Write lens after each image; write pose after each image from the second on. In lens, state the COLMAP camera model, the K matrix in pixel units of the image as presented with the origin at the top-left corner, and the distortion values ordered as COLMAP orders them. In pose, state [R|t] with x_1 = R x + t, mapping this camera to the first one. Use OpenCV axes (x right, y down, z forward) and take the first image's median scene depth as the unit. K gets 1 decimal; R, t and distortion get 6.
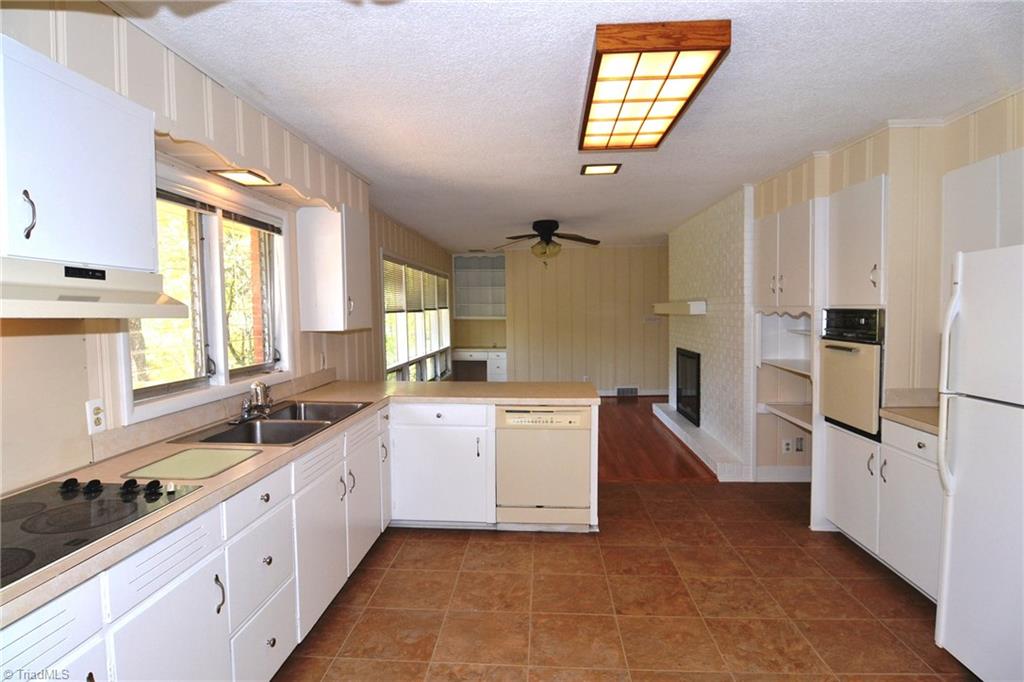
lens RADIAL K [[561.9, 0, 505.4], [0, 561.9, 340.2], [0, 0, 1]] dist [-0.013659, -0.000310]
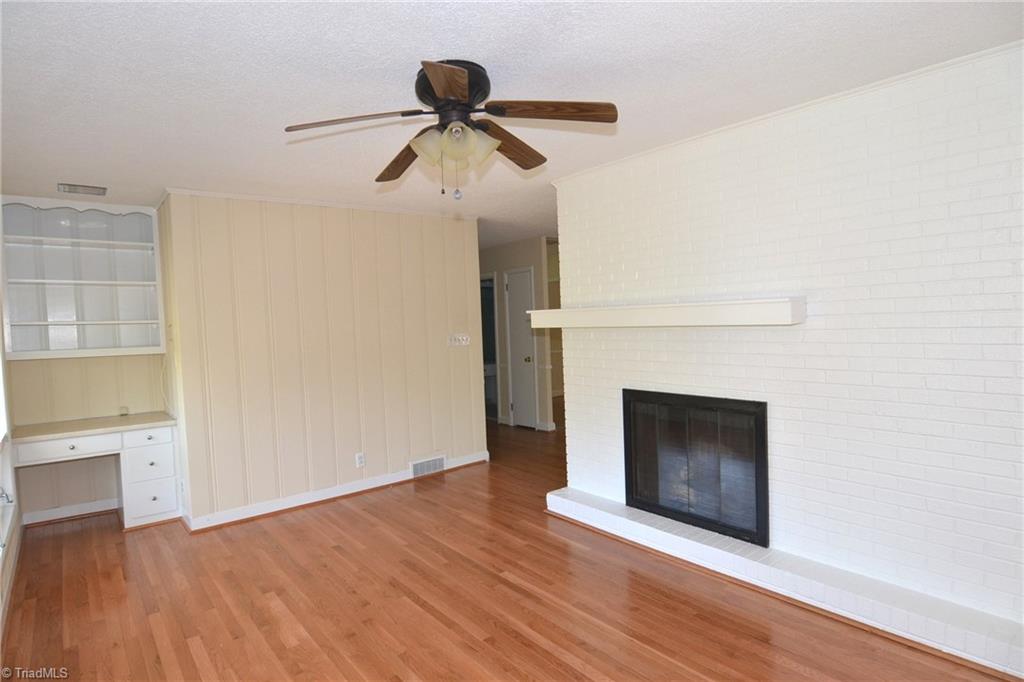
lens RADIAL K [[561.9, 0, 505.4], [0, 561.9, 340.2], [0, 0, 1]] dist [-0.013659, -0.000310]
pose [[0.738647, -0.045897, 0.672528, -0.104479], [0.067562, 0.997696, -0.006116, -0.028729], [-0.670698, 0.049954, 0.740046, 0.515866]]
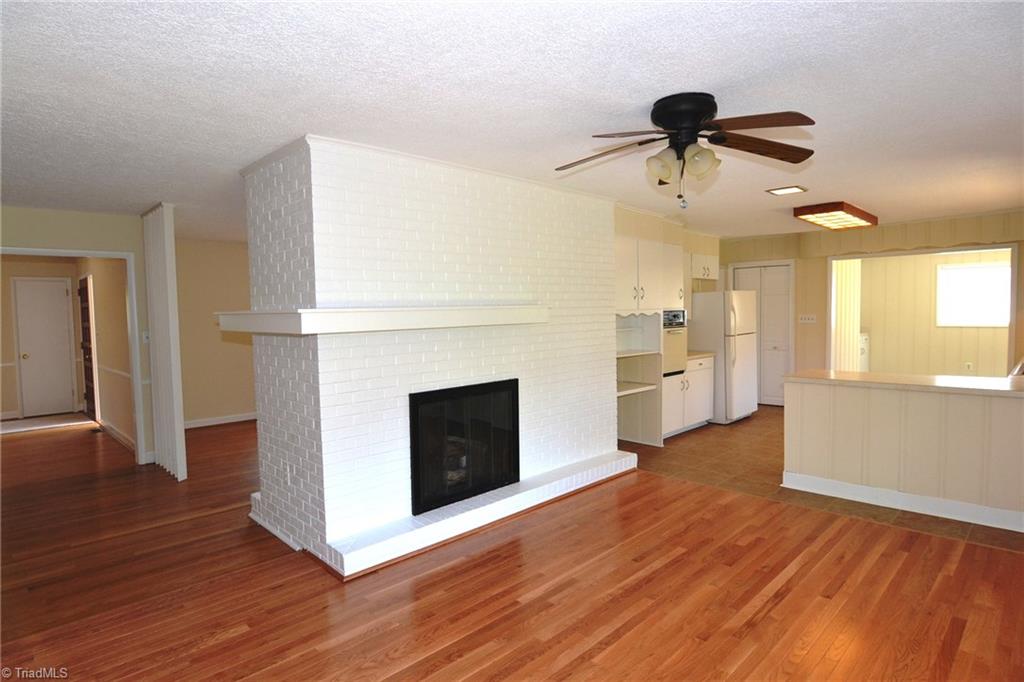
lens RADIAL K [[561.9, 0, 505.4], [0, 561.9, 340.2], [0, 0, 1]] dist [-0.013659, -0.000310]
pose [[-0.752750, -0.012125, 0.658195, -0.075305], [0.061630, 0.994141, 0.088798, -0.055157], [-0.655415, 0.107408, -0.747593, 0.964794]]
